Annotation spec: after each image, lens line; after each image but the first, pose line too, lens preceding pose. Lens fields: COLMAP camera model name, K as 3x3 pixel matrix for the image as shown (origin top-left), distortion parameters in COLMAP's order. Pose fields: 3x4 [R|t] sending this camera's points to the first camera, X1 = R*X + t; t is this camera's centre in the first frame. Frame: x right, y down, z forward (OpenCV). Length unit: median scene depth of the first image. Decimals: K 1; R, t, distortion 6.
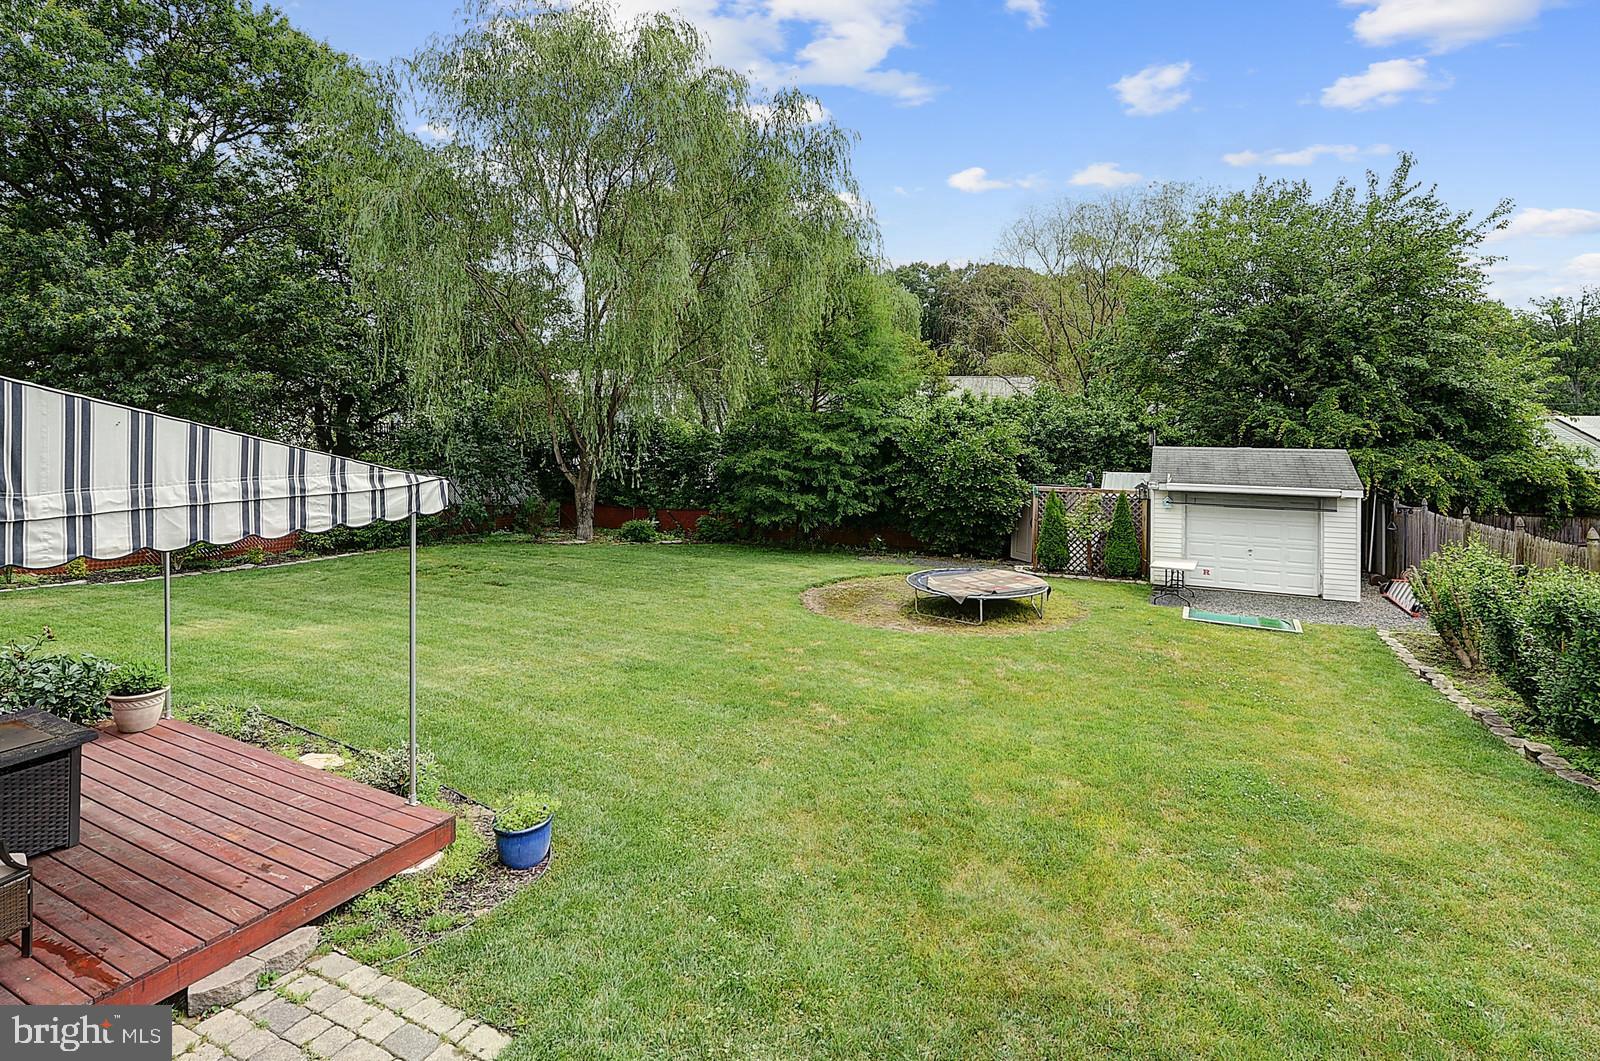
lens RADIAL K [[788.5, 0, 797.0], [0, 788.5, 440.9], [0, 0, 1]] dist [-0.001362, -0.000313]
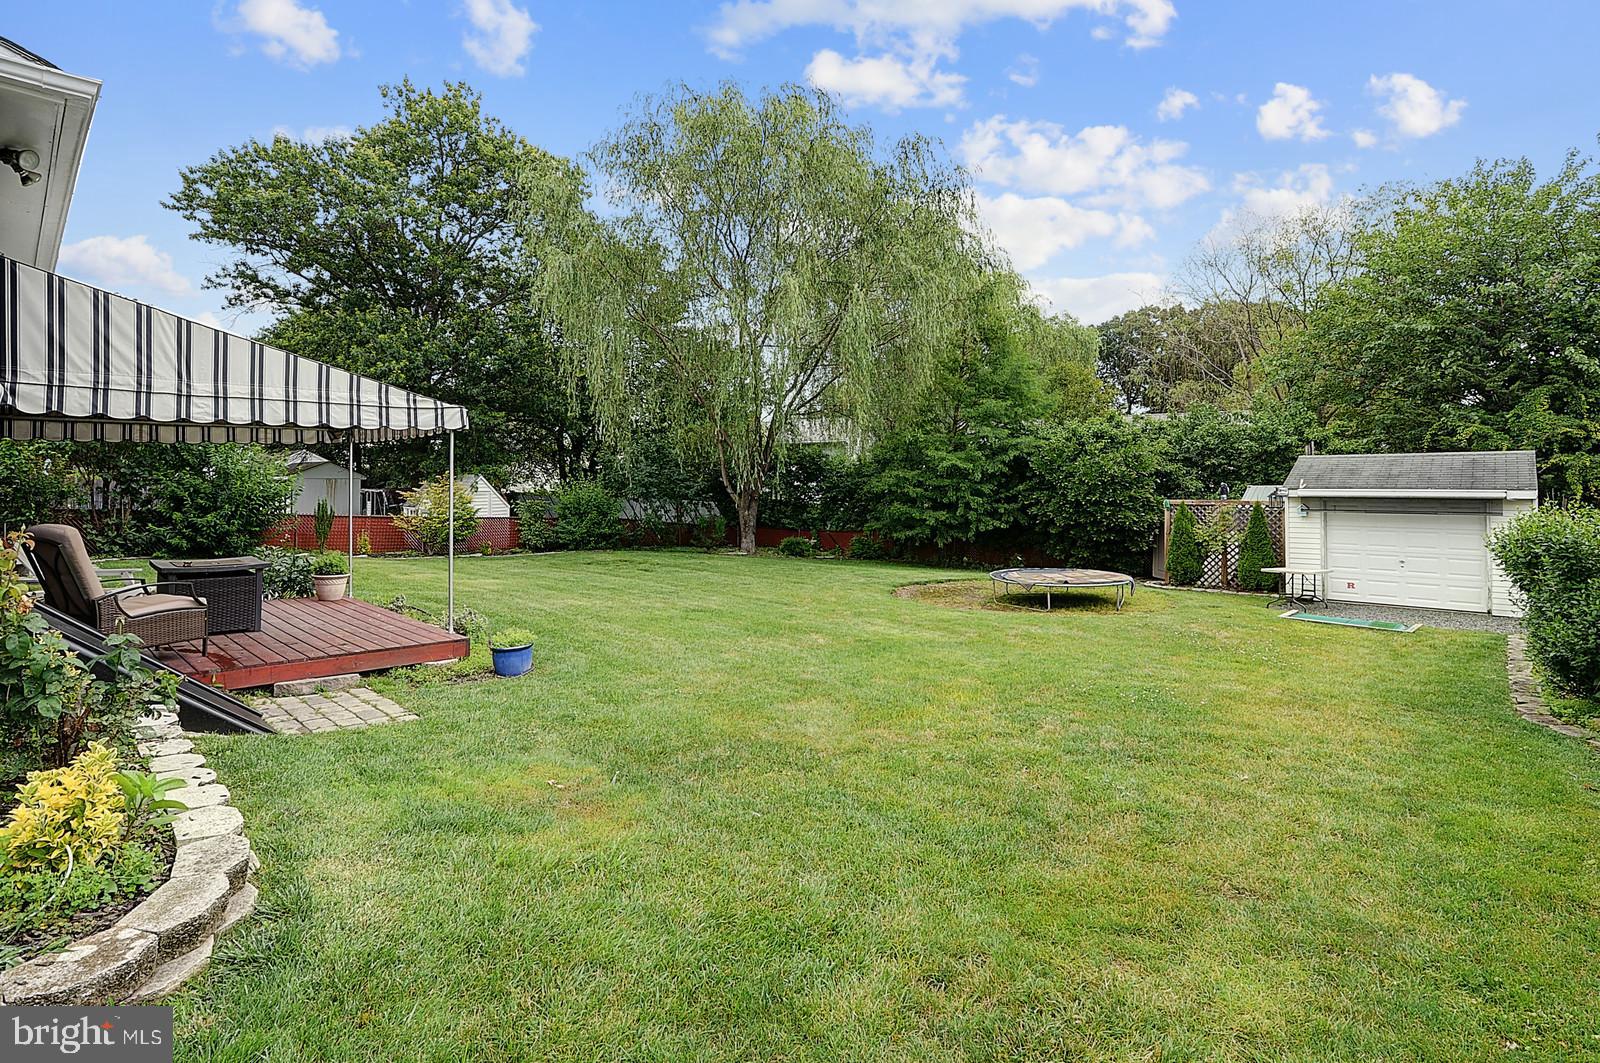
lens RADIAL K [[769.0, 0, 803.5], [0, 769.0, 483.8], [0, 0, 1]] dist [0.000874, -0.000276]
pose [[0.957739, -0.010303, -0.287454, 0.141131], [0.004187, 0.999752, -0.021884, 0.055350], [0.287608, 0.019755, 0.957544, -0.047713]]
